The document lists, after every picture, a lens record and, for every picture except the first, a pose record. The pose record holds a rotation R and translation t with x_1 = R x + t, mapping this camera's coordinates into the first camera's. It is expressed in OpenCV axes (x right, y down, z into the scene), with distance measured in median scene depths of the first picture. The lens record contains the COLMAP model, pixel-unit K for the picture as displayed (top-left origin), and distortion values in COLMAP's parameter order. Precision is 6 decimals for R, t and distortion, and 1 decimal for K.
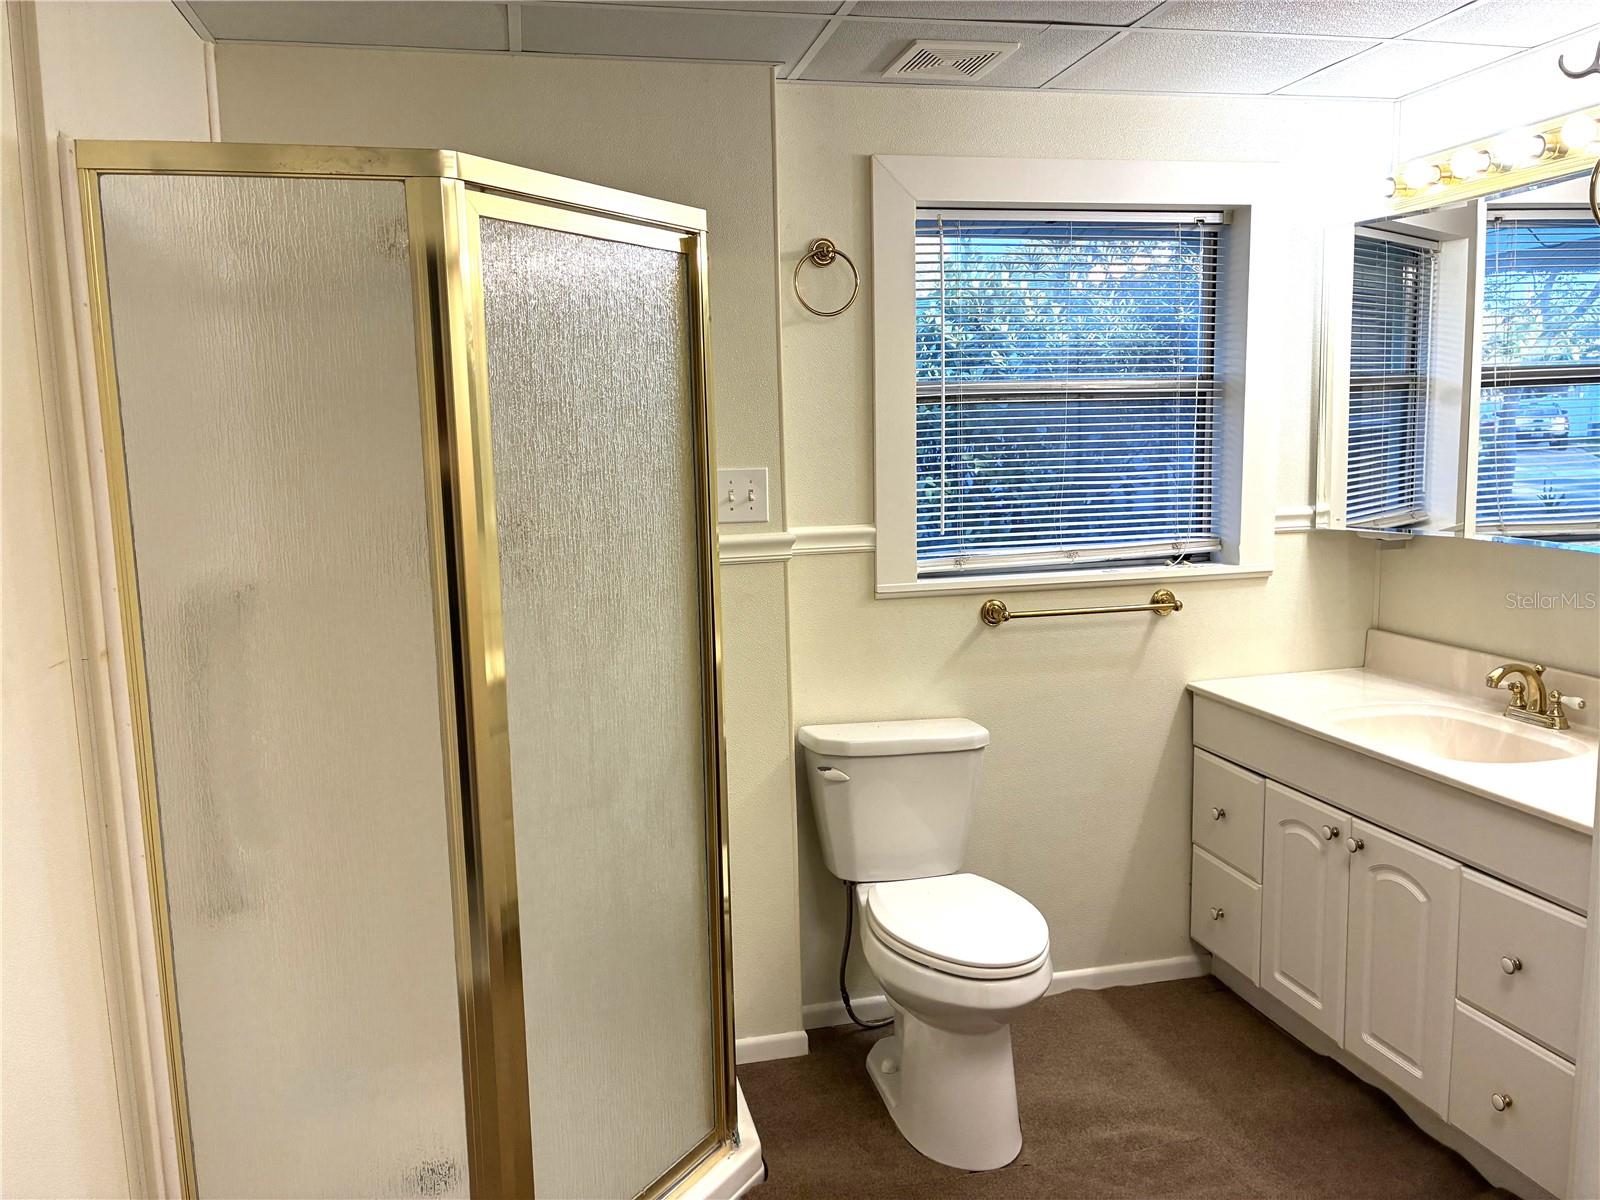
lens RADIAL K [[1217.8, 0, 795.1], [0, 1217.8, 599.9], [0, 0, 1]] dist [0.034892, -0.023449]
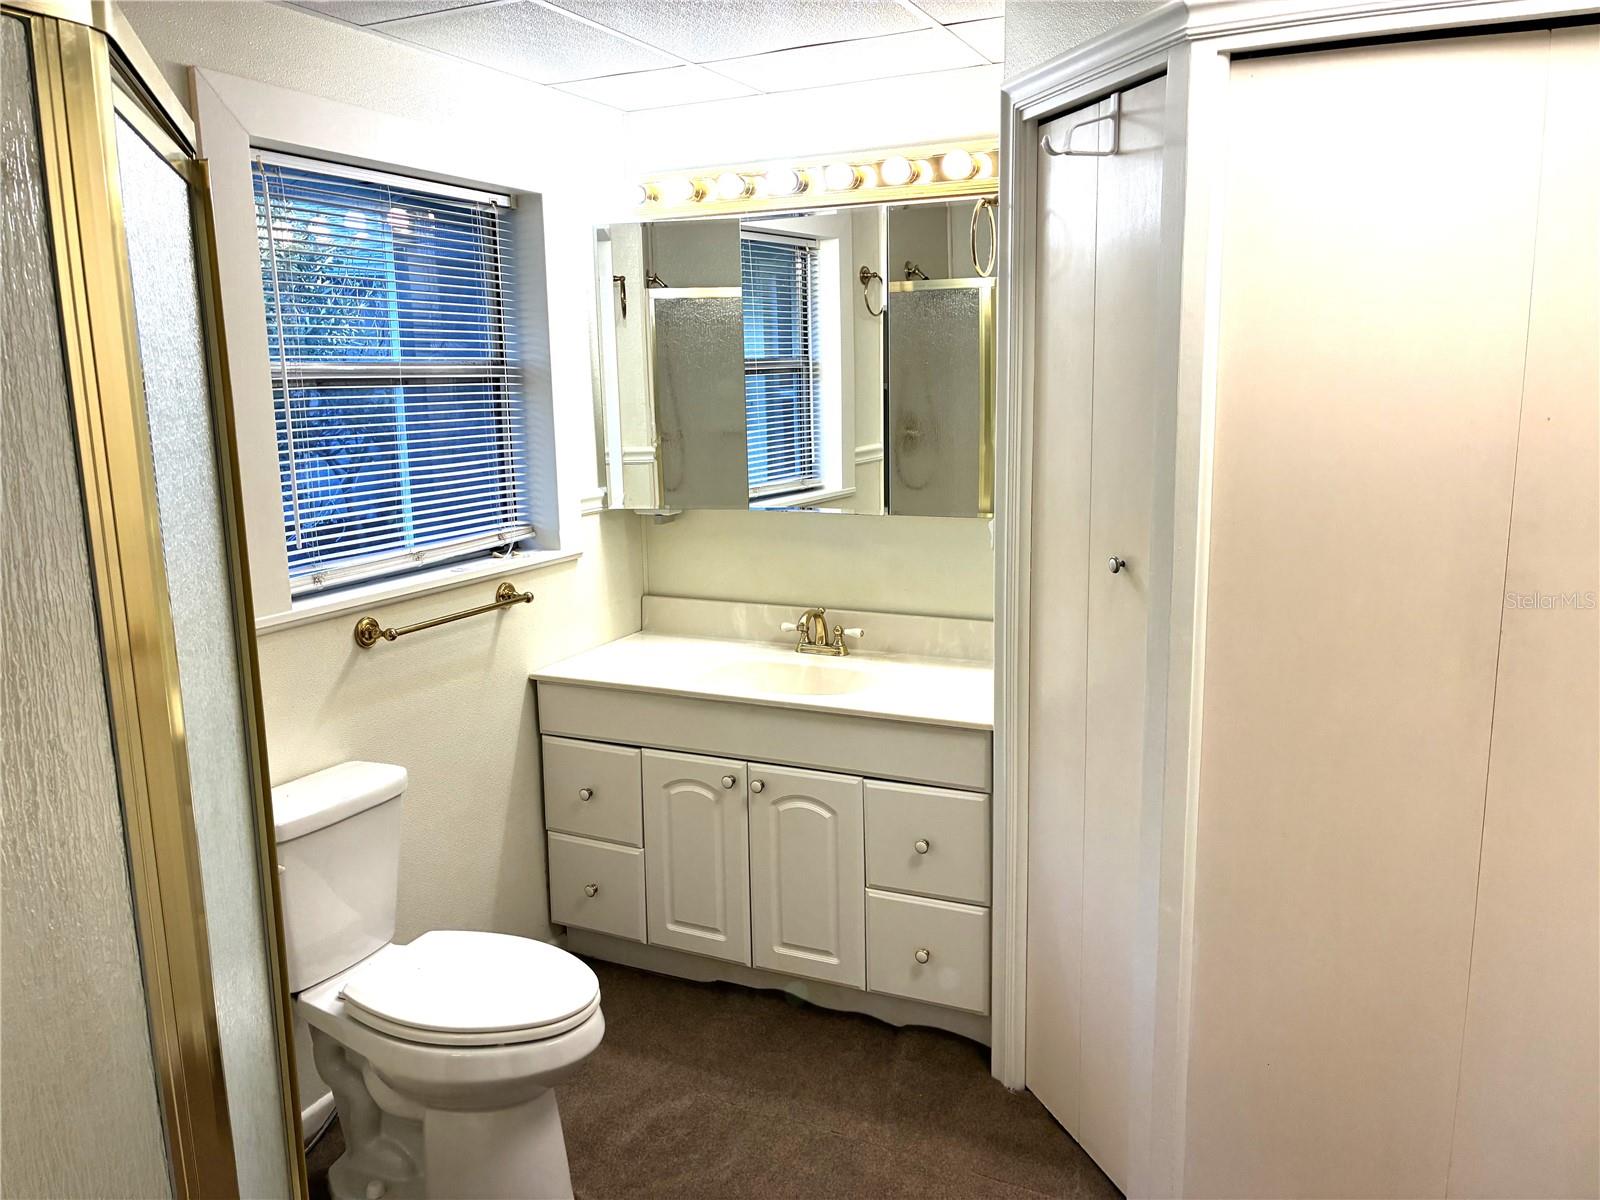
lens RADIAL K [[1217.8, 0, 797.1], [0, 1217.8, 593.2], [0, 0, 1]] dist [0.034892, -0.023449]
pose [[0.630863, -0.127188, 0.765399, -0.303269], [0.110267, 0.991157, 0.073818, -0.047488], [-0.768019, 0.037829, 0.639309, 0.207913]]
